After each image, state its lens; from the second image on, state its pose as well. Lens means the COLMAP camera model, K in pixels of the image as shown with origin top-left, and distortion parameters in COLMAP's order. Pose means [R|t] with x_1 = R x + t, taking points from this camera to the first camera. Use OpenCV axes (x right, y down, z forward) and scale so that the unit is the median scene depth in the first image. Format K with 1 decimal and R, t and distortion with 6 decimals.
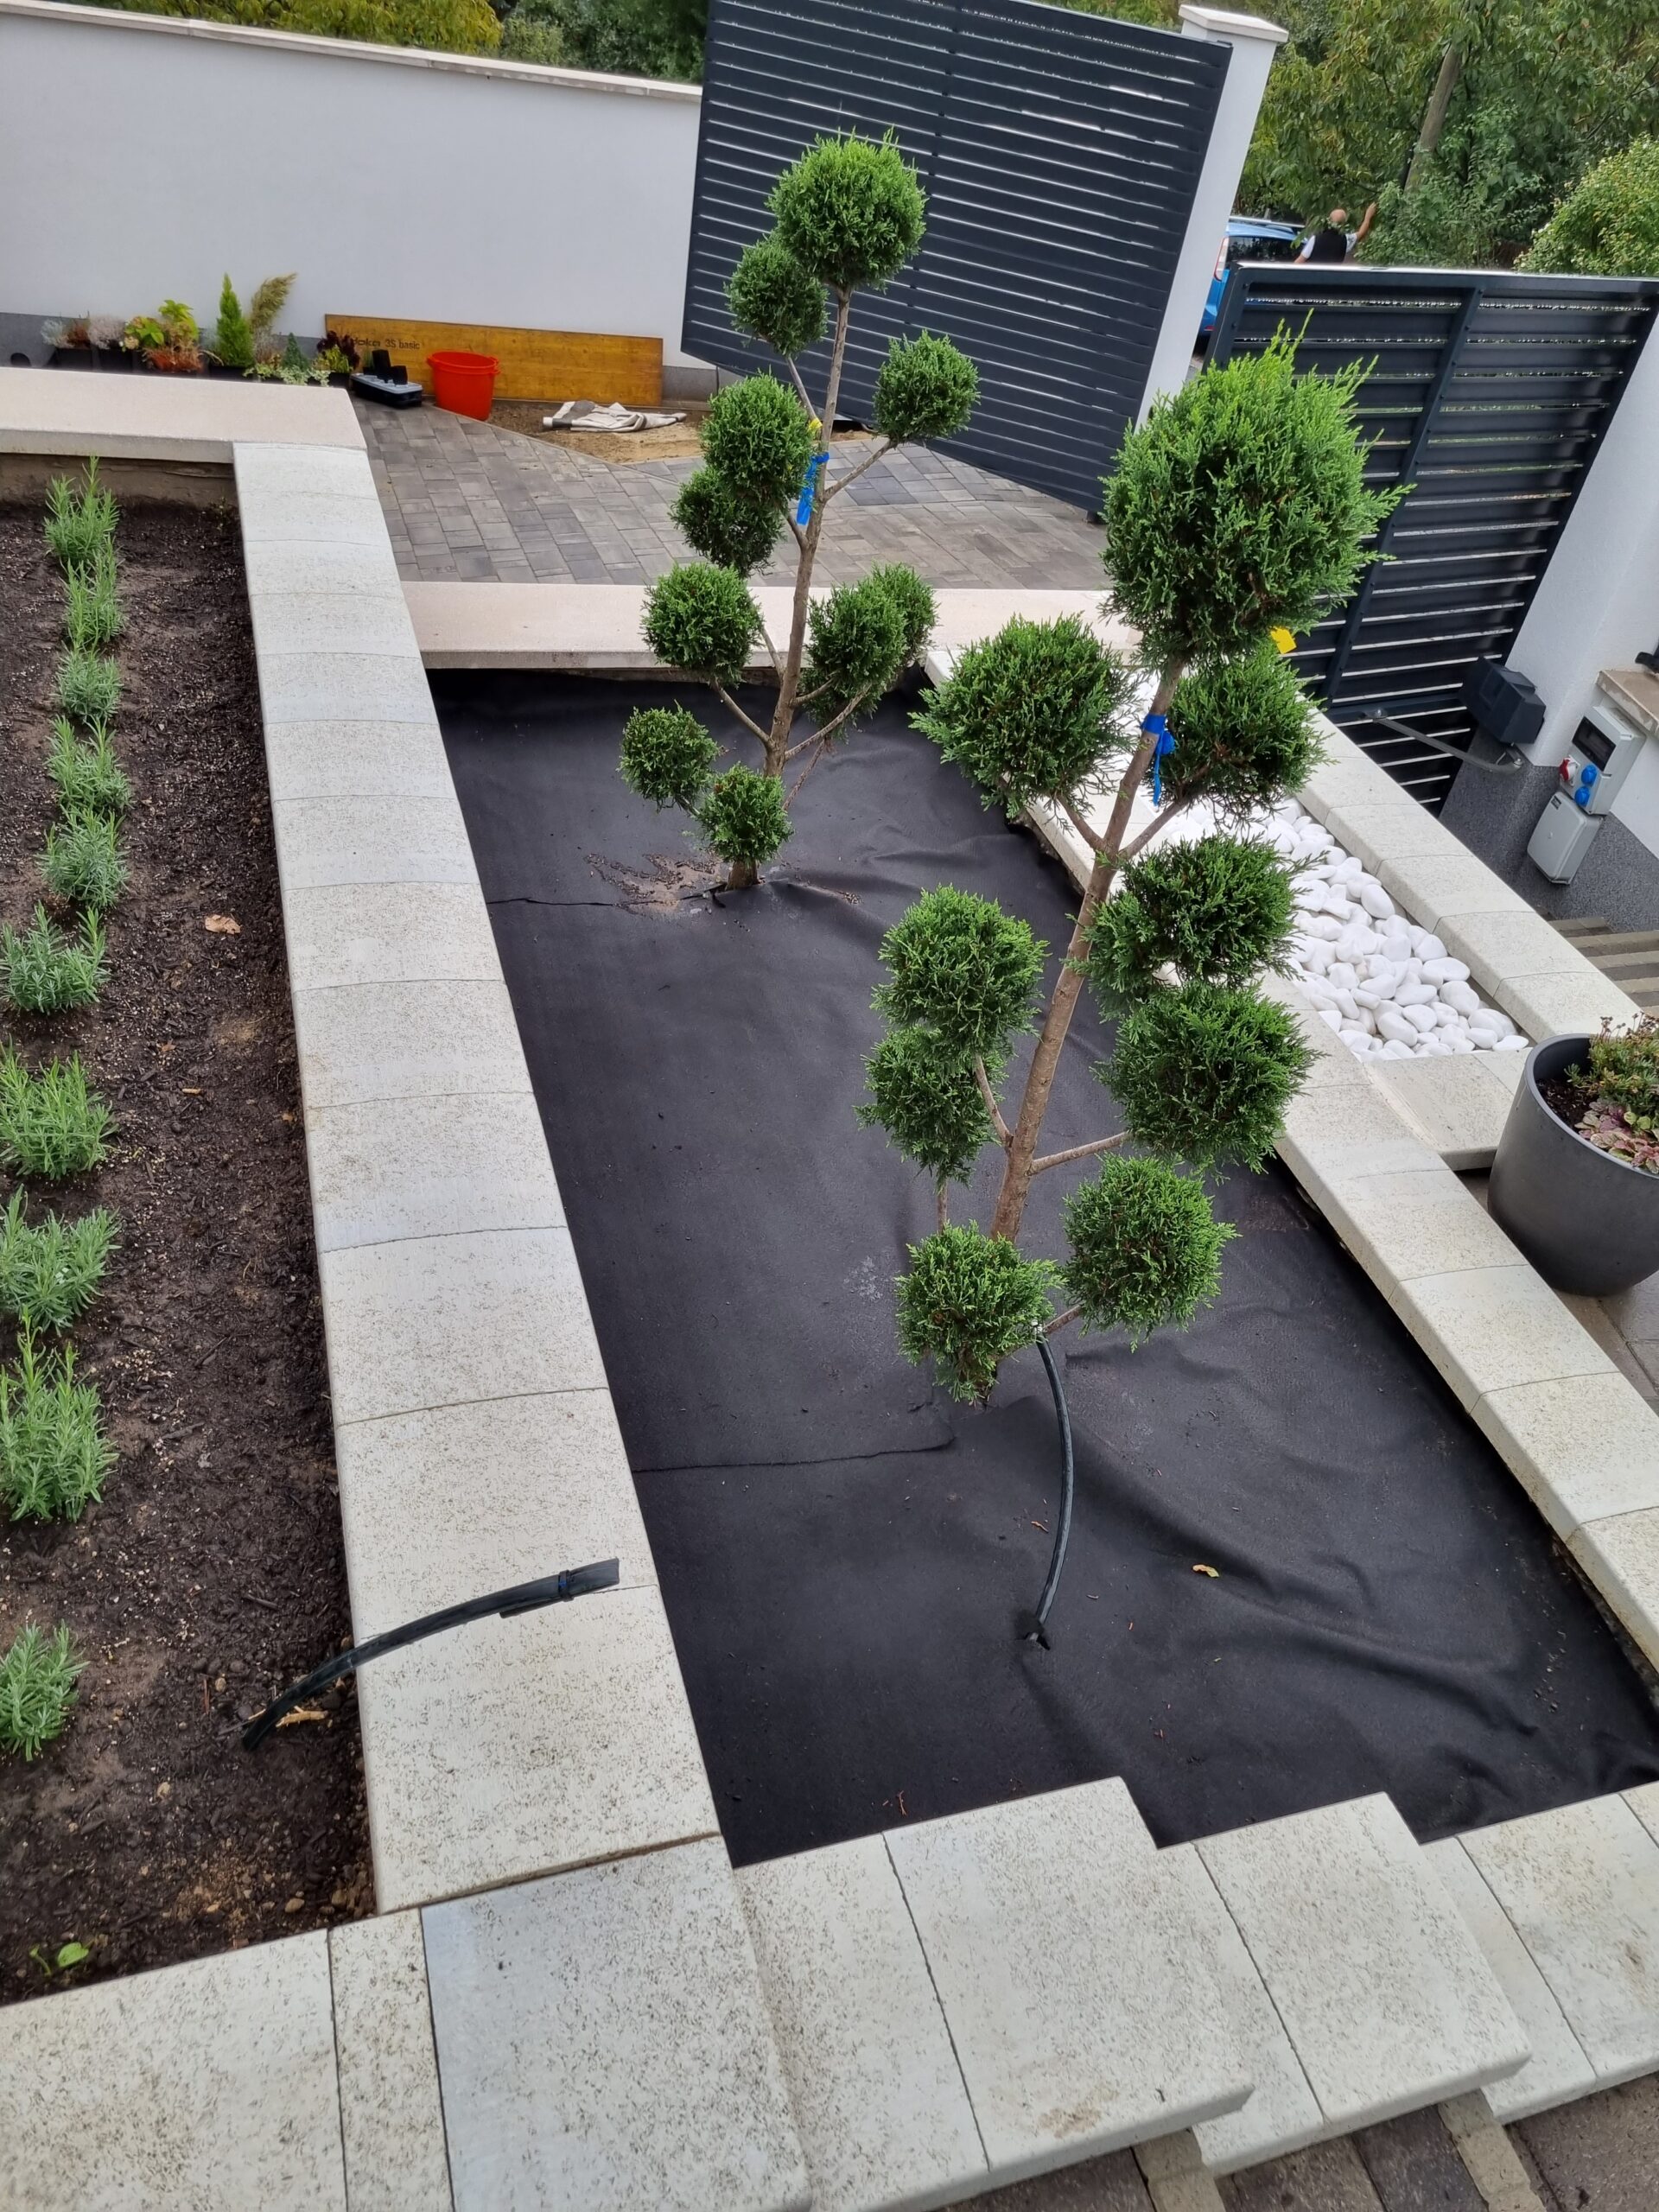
lens RADIAL K [[1635.6, 0, 829.5], [0, 1635.6, 1106.0], [0, 0, 1]] dist [0.030545, -0.004366]
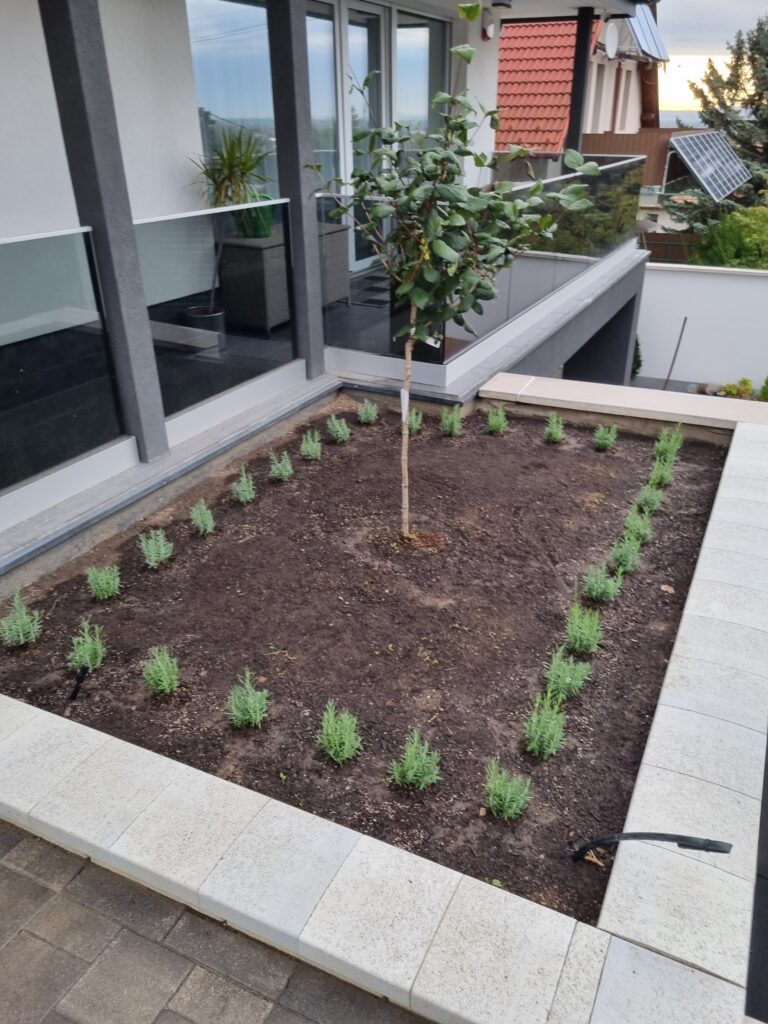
lens RADIAL K [[757.2, 0, 384.0], [0, 757.2, 512.0], [0, 0, 1]] dist [0.030545, -0.004366]
pose [[0.703545, 0.173097, -0.689247, 0.113656], [-0.352616, 0.927096, -0.127101, 0.084160], [0.616997, 0.332461, 0.713291, -0.154374]]
